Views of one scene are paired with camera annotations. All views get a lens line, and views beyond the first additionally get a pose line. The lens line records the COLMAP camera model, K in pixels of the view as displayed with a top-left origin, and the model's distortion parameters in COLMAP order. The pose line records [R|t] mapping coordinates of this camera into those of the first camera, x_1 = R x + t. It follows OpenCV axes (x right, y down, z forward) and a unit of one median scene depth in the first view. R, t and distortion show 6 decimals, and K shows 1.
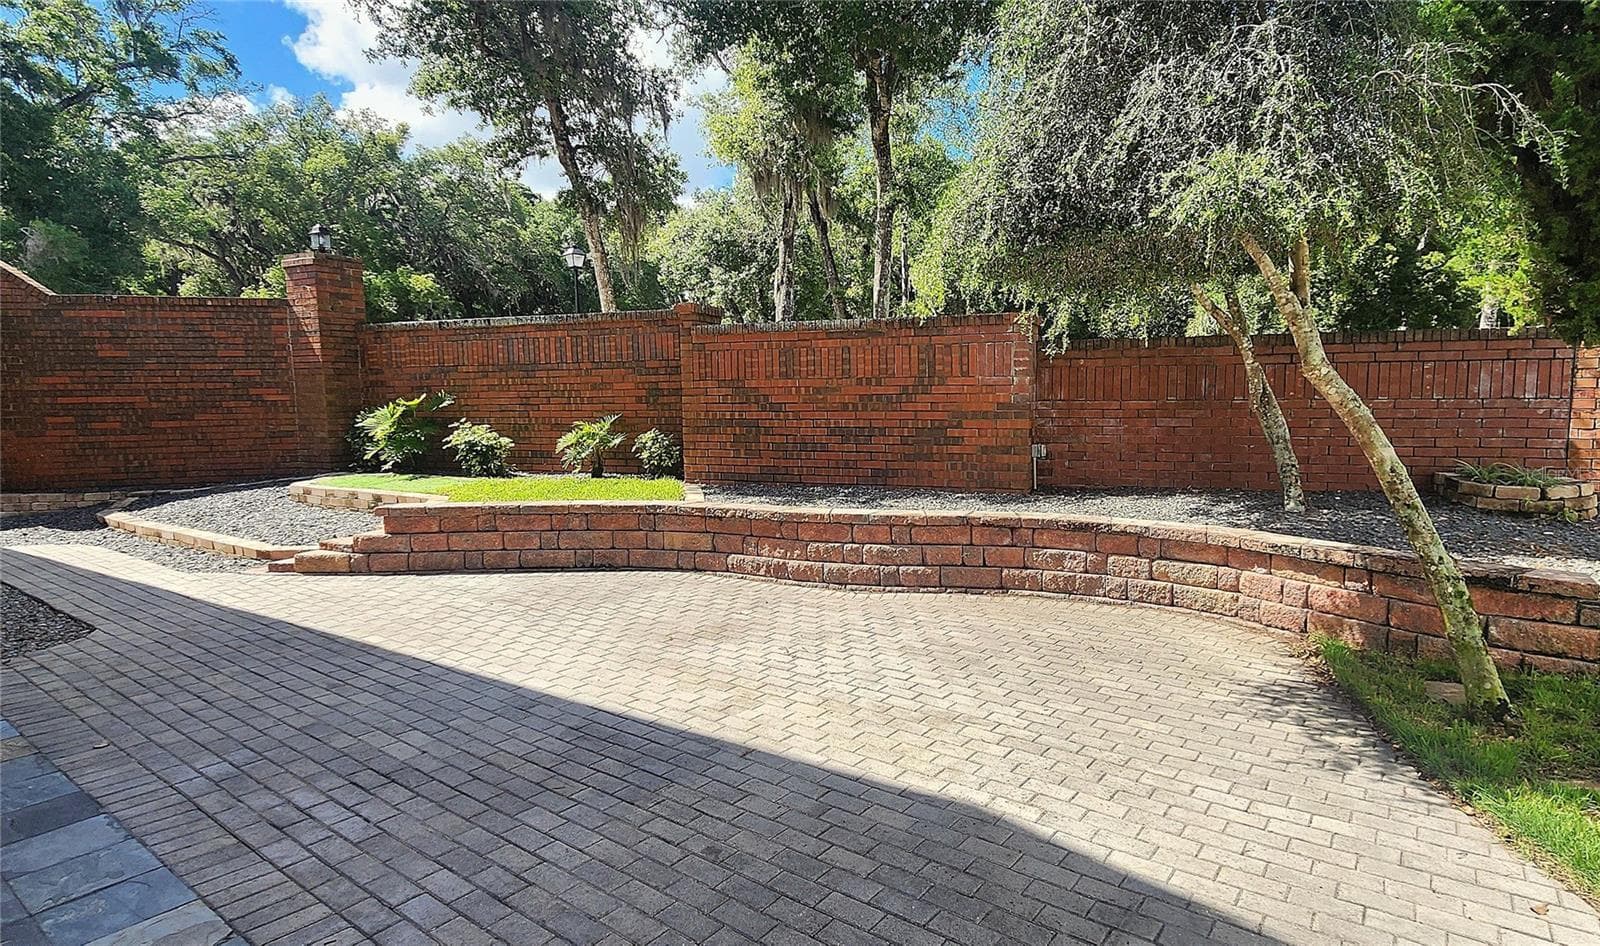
lens RADIAL K [[783.6, 0, 951.7], [0, 783.6, 474.3], [0, 0, 1]] dist [-0.001028, 0.000001]
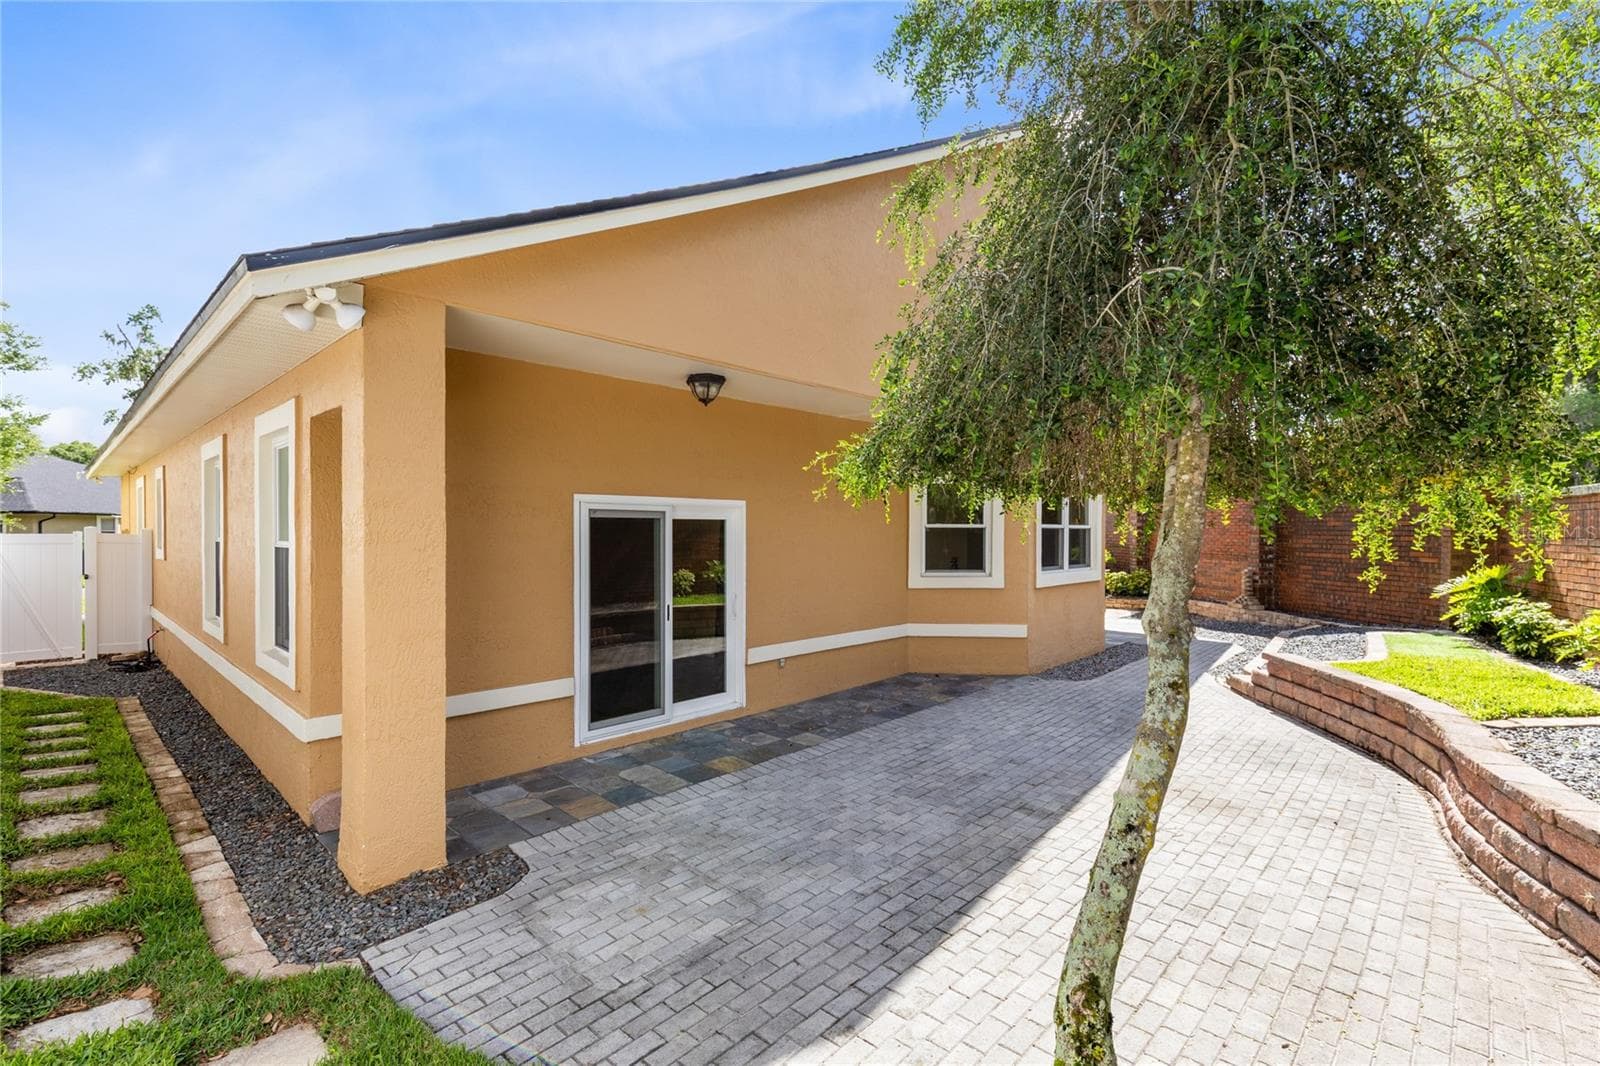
lens RADIAL K [[757.6, 0, 816.8], [0, 757.6, 533.8], [0, 0, 1]] dist [0.001036, -0.000028]
pose [[-0.164092, 0.020947, -0.986223, 1.287598], [-0.121499, 0.991733, 0.041280, -0.234627], [0.978934, 0.126599, -0.160190, 0.912615]]
